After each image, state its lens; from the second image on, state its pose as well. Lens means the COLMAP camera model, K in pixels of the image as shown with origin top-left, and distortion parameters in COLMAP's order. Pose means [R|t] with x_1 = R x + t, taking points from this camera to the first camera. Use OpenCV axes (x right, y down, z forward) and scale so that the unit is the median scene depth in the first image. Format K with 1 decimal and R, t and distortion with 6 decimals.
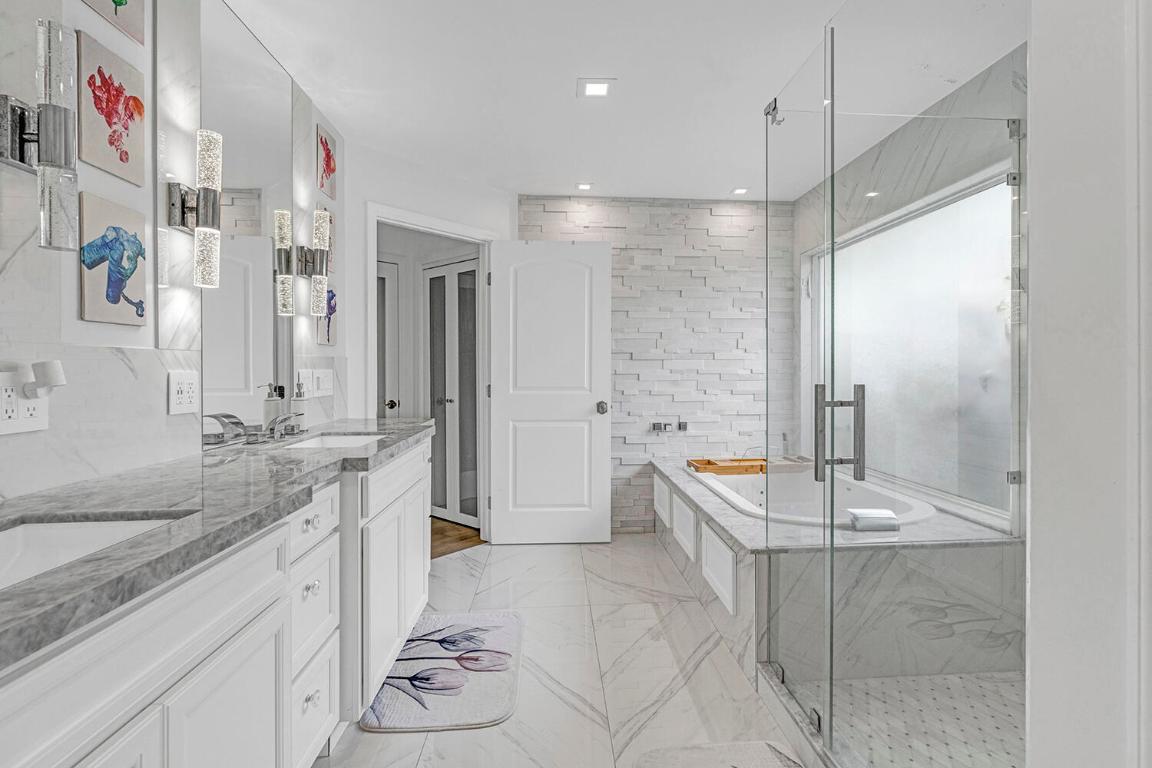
lens RADIAL K [[527.1, 0, 601.3], [0, 527.1, 375.1], [0, 0, 1]] dist [-0.004148, 0.001765]
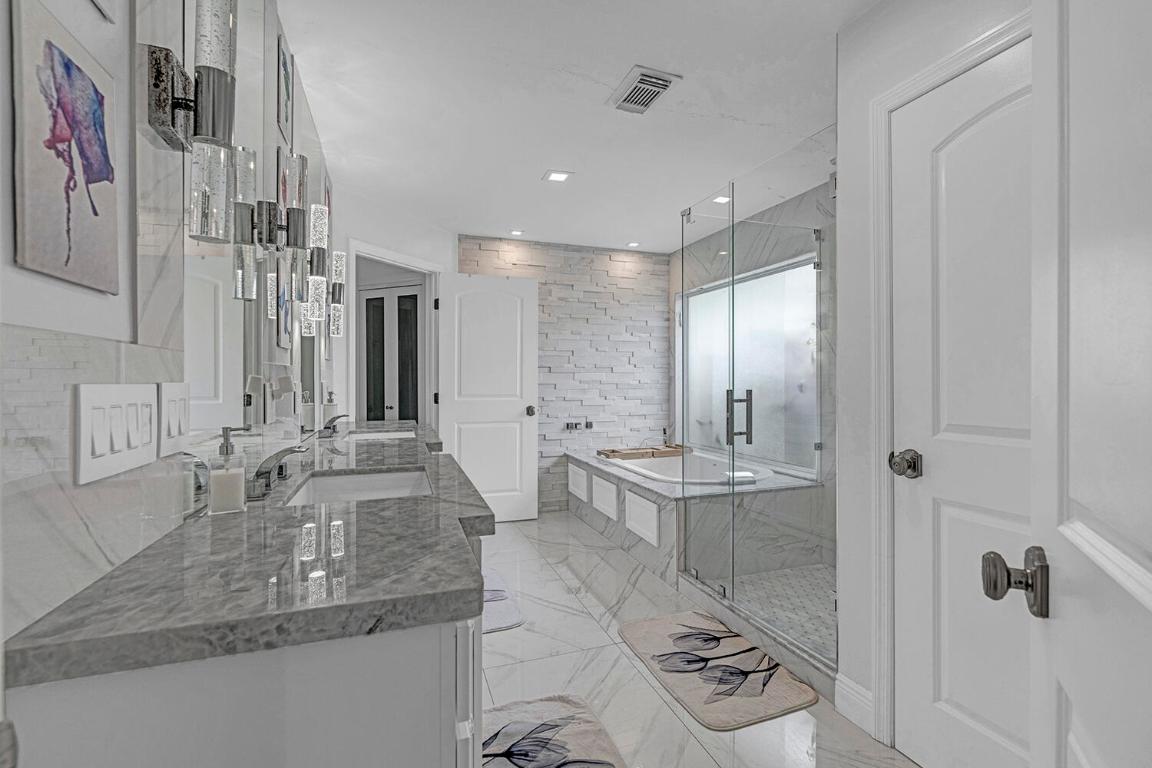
lens RADIAL K [[527.1, 0, 573.9], [0, 527.1, 382.5], [0, 0, 1]] dist [-0.004148, 0.001765]
pose [[0.965494, -0.000380, 0.260425, -0.224487], [0.001590, 0.999989, -0.004438, 0.000295], [-0.260421, 0.004699, 0.965484, -0.230706]]
